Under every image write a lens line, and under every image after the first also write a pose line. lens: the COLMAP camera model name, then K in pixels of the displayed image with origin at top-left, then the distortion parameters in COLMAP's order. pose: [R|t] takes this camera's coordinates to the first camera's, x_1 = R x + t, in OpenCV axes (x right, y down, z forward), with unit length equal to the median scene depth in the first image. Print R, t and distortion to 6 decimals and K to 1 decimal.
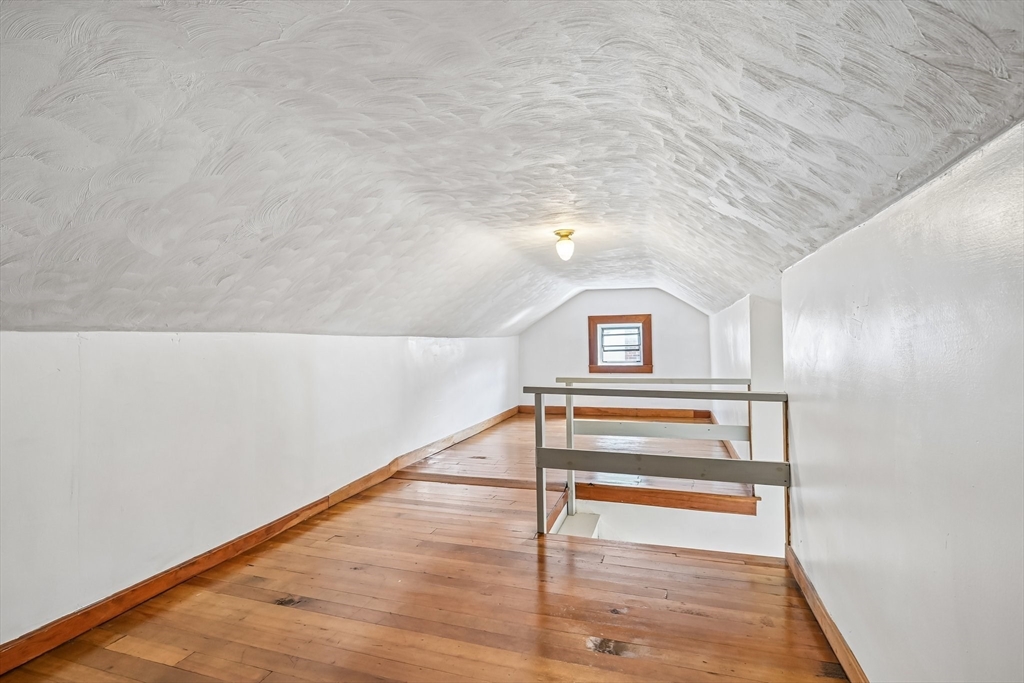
lens RADIAL K [[464.4, 0, 504.8], [0, 464.4, 344.4], [0, 0, 1]] dist [-0.001249, 0.000233]
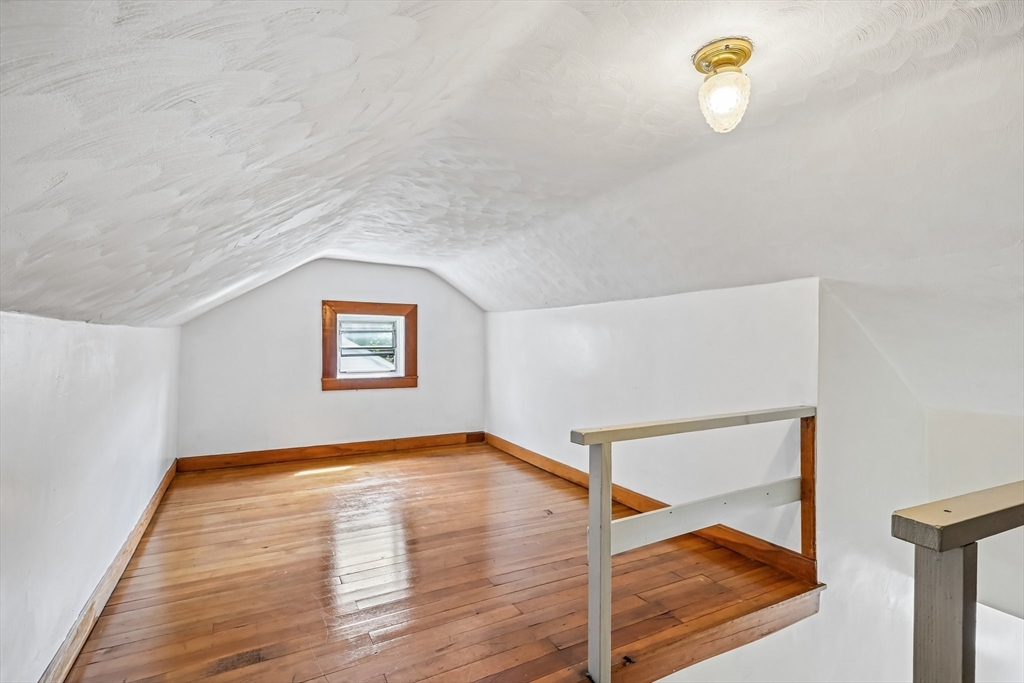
lens RADIAL K [[464.4, 0, 504.8], [0, 464.4, 344.4], [0, 0, 1]] dist [-0.001249, 0.000233]
pose [[0.674176, 0.017568, 0.738362, -0.116460], [-0.018839, 0.999801, -0.006587, -0.001872], [-0.738331, -0.009469, 0.674372, 0.408513]]
